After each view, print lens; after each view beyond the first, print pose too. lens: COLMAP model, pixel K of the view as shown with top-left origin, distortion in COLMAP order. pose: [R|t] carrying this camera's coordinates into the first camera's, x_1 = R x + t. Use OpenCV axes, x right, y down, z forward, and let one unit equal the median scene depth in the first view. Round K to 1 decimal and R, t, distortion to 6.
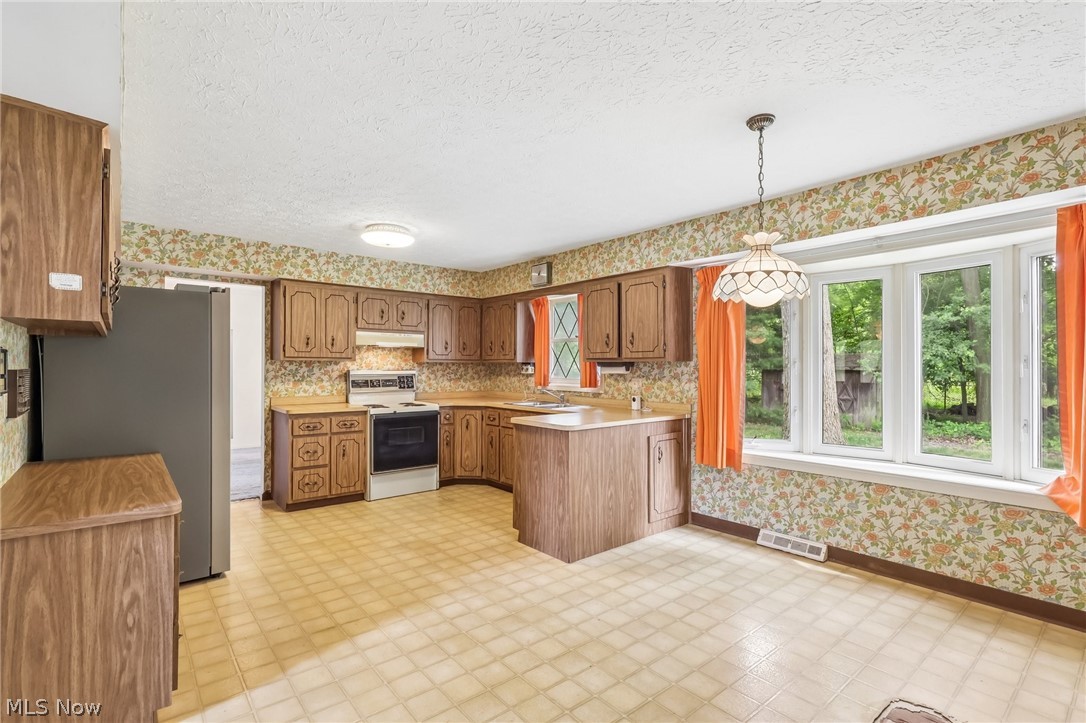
lens RADIAL K [[499.0, 0, 526.5], [0, 499.0, 363.2], [0, 0, 1]] dist [-0.002171, -0.000222]
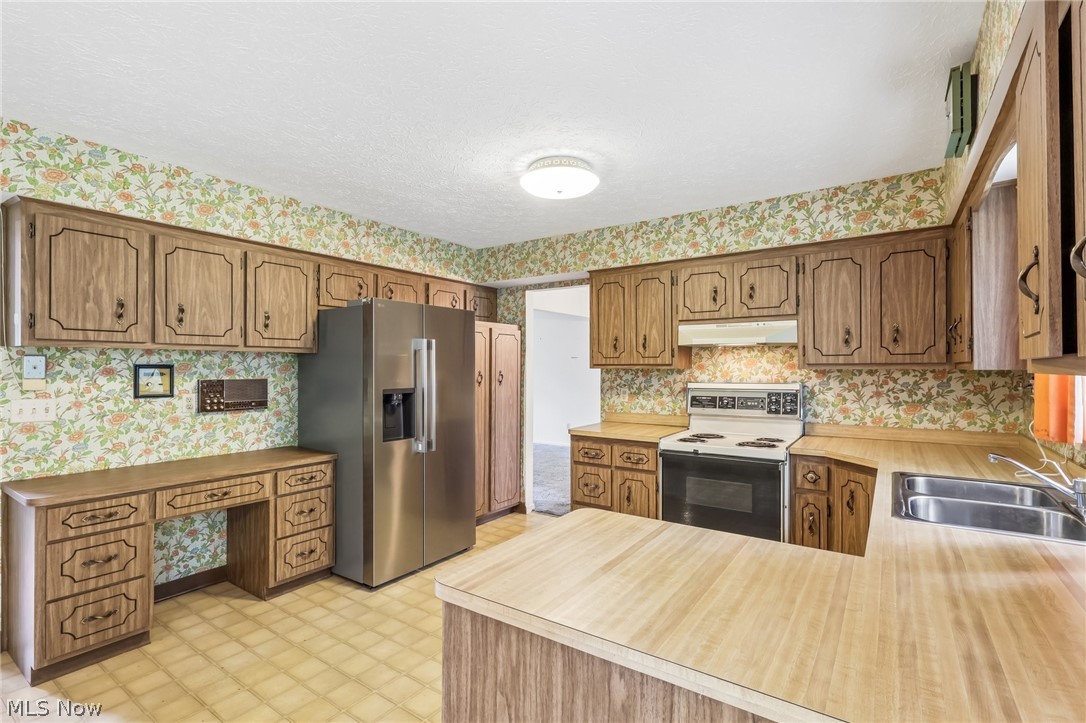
lens RADIAL K [[505.7, 0, 554.2], [0, 505.7, 359.8], [0, 0, 1]] dist [-0.000425, 0.000182]
pose [[0.295769, -0.020712, -0.955035, 0.282225], [0.006582, 0.999785, -0.019644, -0.003779], [0.955237, -0.000476, 0.295842, 0.642853]]
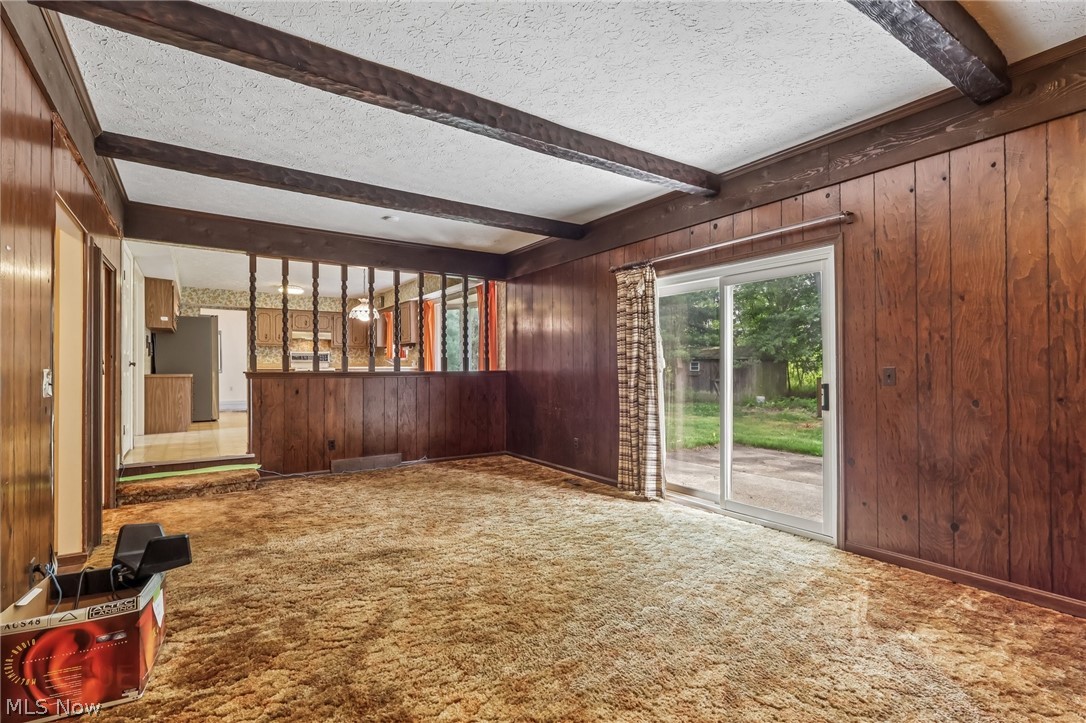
lens RADIAL K [[493.5, 0, 540.5], [0, 493.5, 365.8], [0, 0, 1]] dist [0.001063, 0.000262]
pose [[0.997283, -0.007760, -0.073258, 0.843179], [0.007916, 0.999967, 0.001829, 0.083012], [0.073241, -0.002404, 0.997311, -0.970196]]
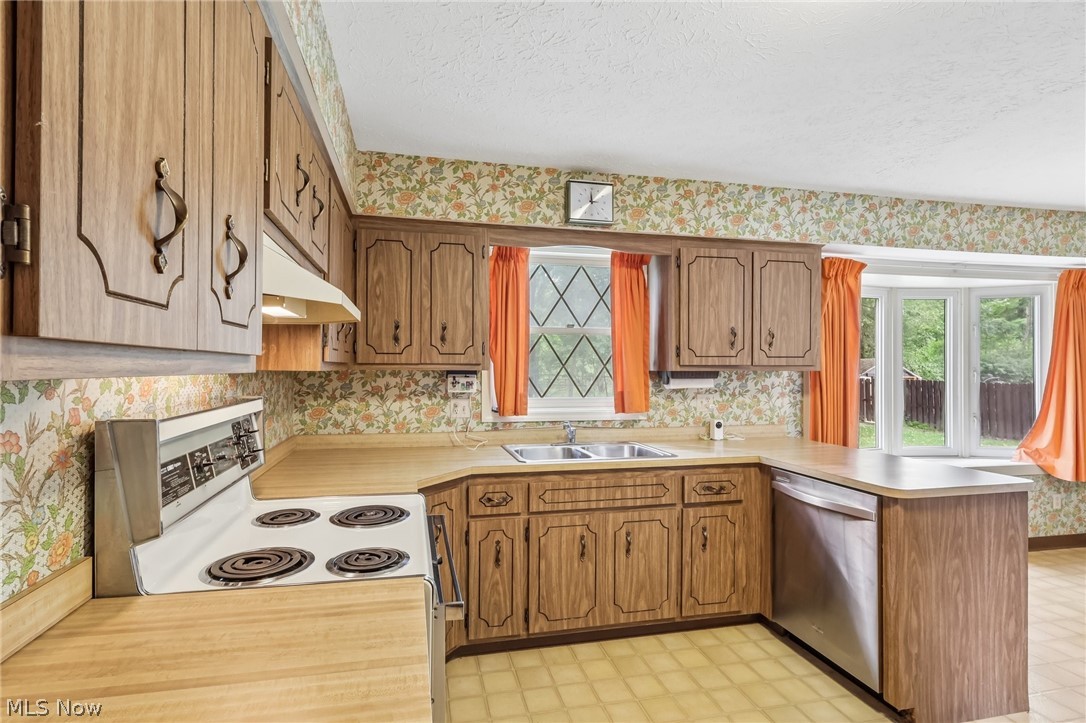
lens RADIAL K [[510.3, 0, 514.5], [0, 510.3, 369.8], [0, 0, 1]] dist [-0.001656, -0.000049]
pose [[0.456555, -0.002988, 0.889690, -0.486099], [-0.005223, 0.999968, 0.006038, -0.005962], [-0.889680, -0.007403, 0.456524, 0.831949]]
